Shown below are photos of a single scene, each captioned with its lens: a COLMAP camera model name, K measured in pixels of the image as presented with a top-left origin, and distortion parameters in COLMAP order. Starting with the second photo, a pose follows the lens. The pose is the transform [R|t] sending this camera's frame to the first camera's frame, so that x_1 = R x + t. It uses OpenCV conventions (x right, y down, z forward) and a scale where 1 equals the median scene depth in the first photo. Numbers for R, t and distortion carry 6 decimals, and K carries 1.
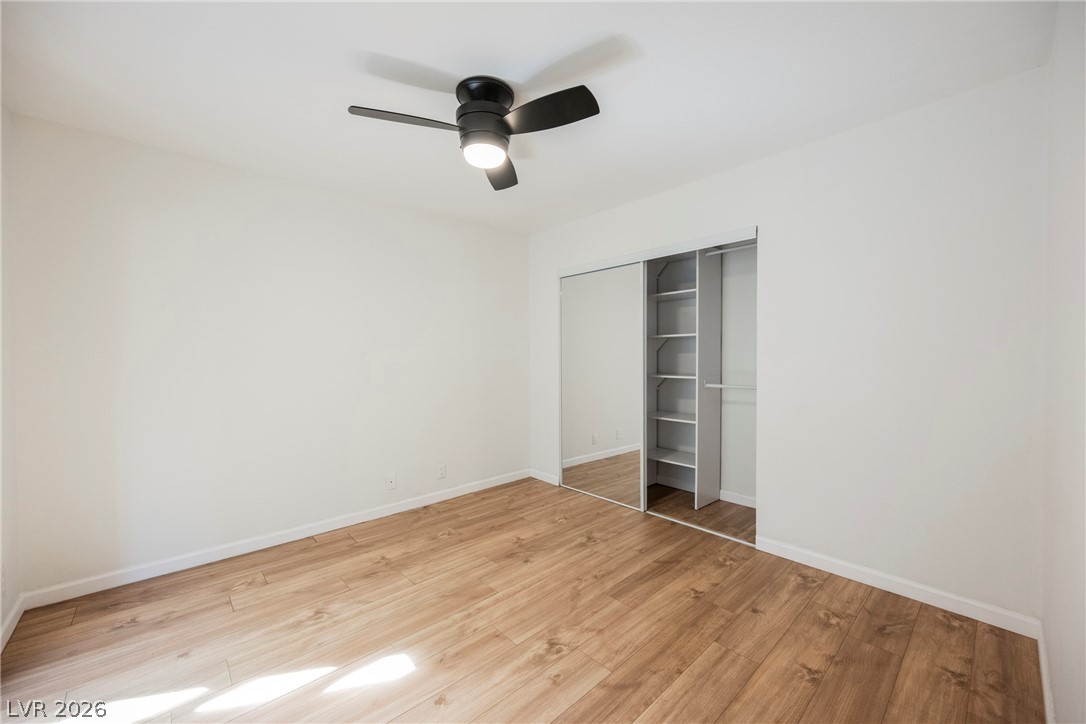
lens RADIAL K [[422.6, 0, 543.0], [0, 422.6, 362.0], [0, 0, 1]] dist [-0.003011, -0.000422]
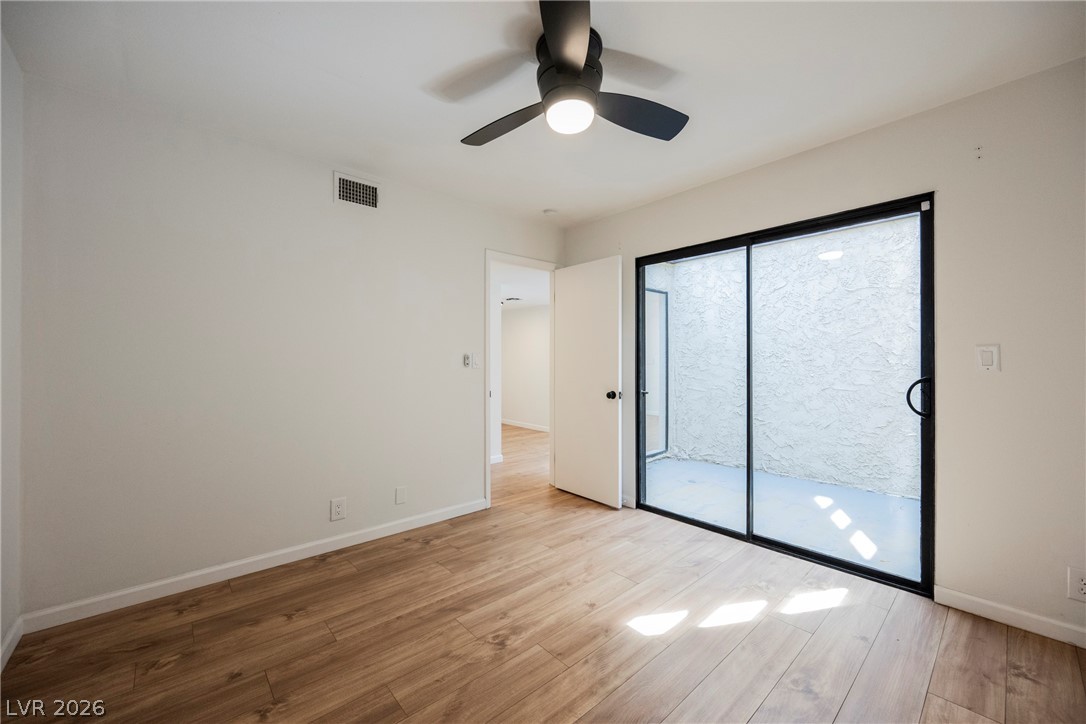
lens RADIAL K [[422.6, 0, 543.0], [0, 422.6, 362.0], [0, 0, 1]] dist [-0.003011, -0.000422]
pose [[-0.999916, 0.009954, 0.008248, -0.089124], [0.010107, 0.999775, 0.018674, -0.001693], [-0.008061, 0.018755, -0.999792, 1.963066]]
